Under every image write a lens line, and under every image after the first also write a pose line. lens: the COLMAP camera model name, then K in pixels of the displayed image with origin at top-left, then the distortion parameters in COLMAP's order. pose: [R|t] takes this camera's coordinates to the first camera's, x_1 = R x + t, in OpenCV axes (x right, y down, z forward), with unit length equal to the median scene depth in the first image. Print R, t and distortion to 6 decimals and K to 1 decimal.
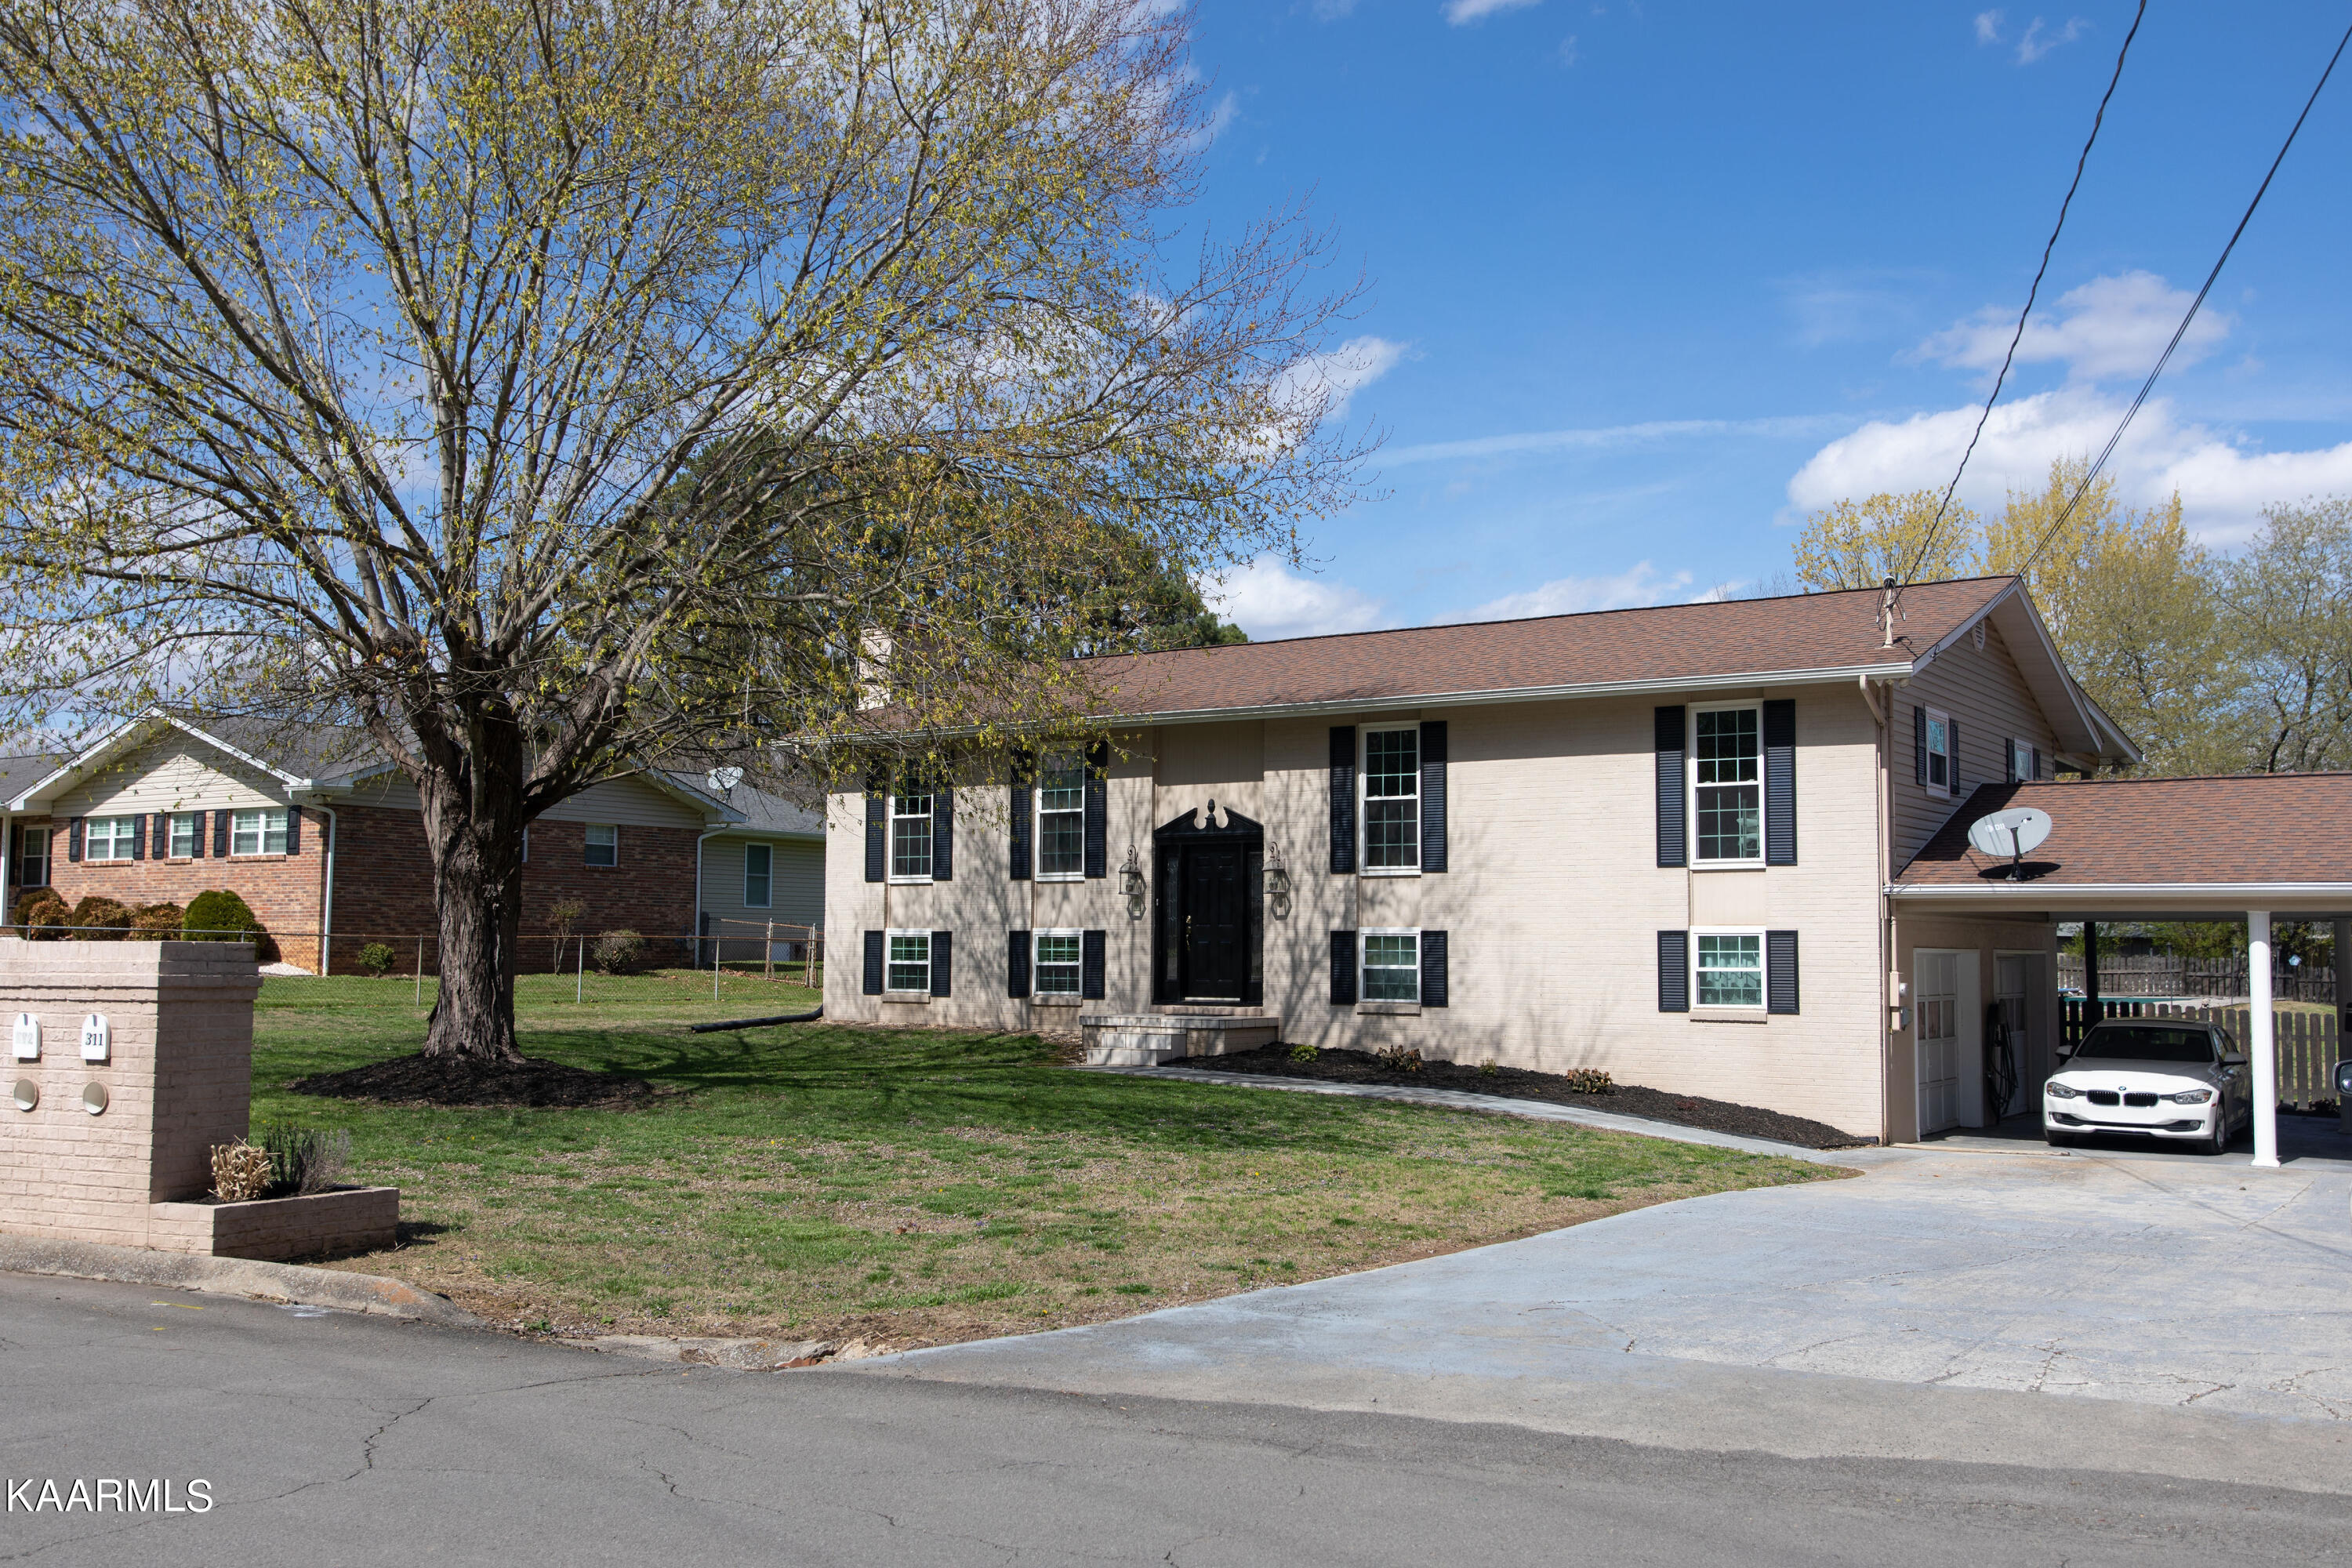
lens RADIAL K [[2207.4, 0, 1176.0], [0, 2207.4, 784.0], [0, 0, 1]] dist [-0.003570, 0.007862]
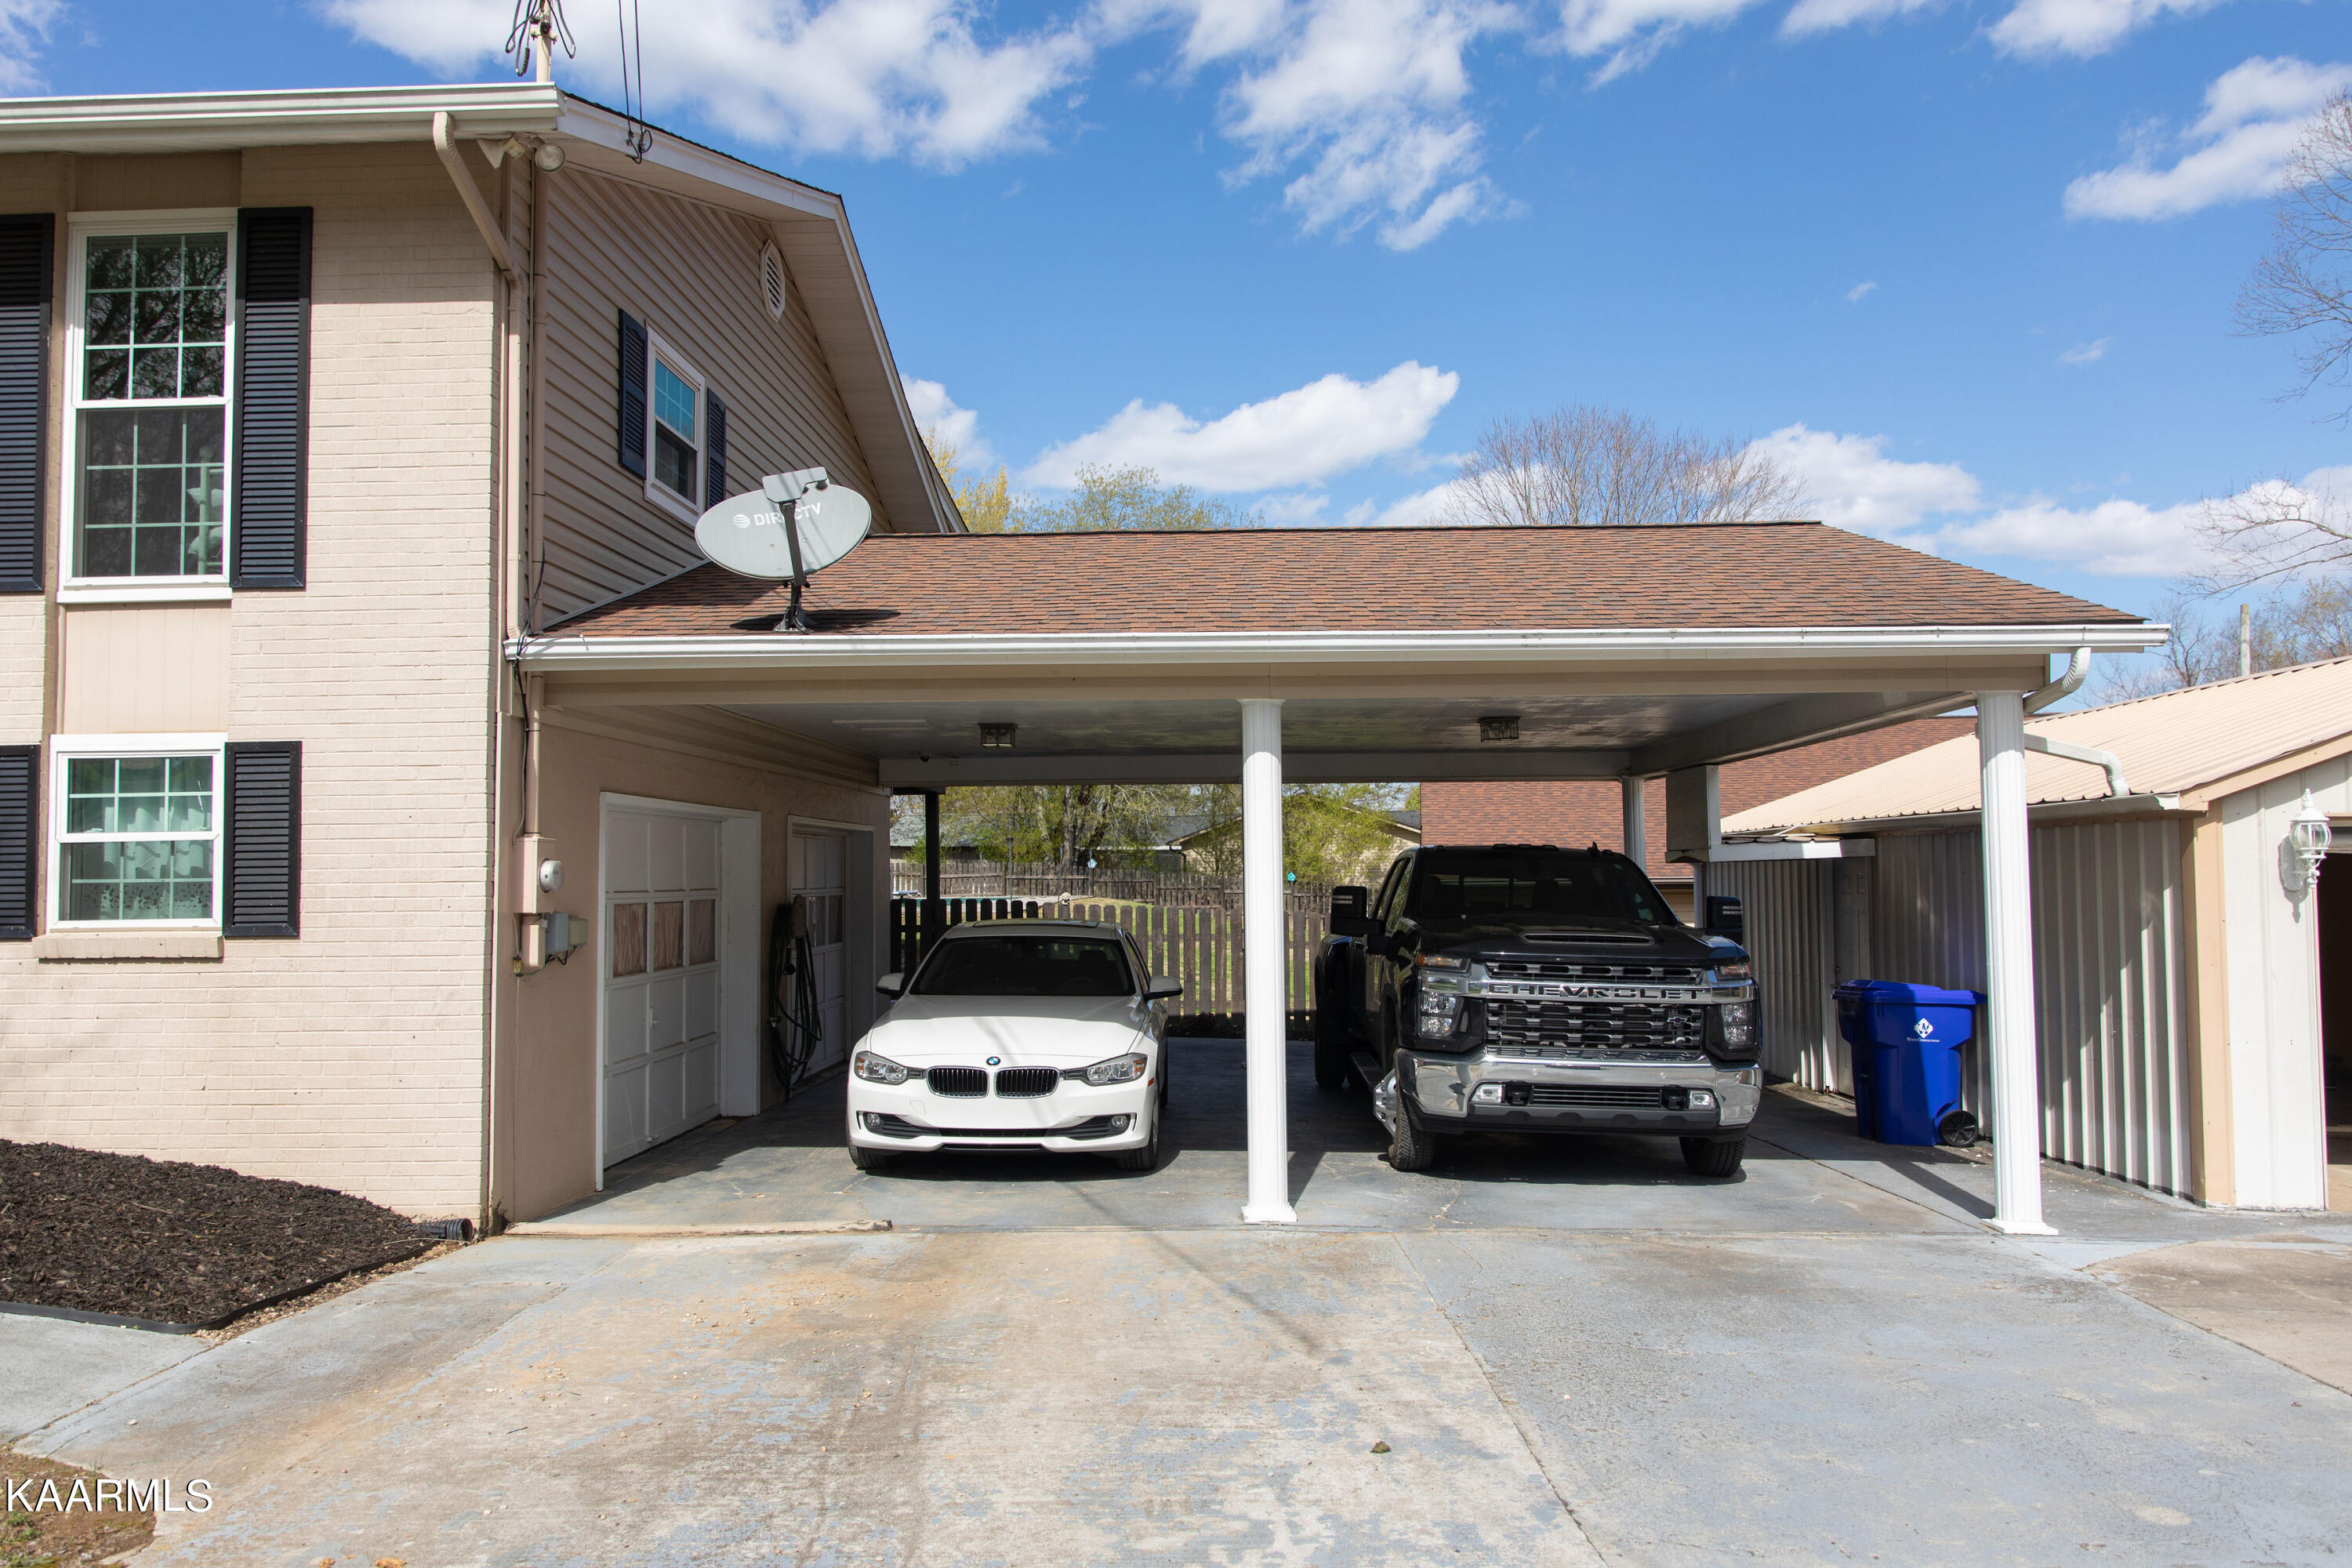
lens RADIAL K [[1583.8, 0, 1176.0], [0, 1583.8, 784.0], [0, 0, 1]] dist [0.000821, 0.001839]
pose [[0.852990, 0.014656, 0.521721, 0.258453], [-0.023642, 0.999665, 0.010572, 0.065389], [-0.521391, -0.021353, 0.853051, 0.631429]]
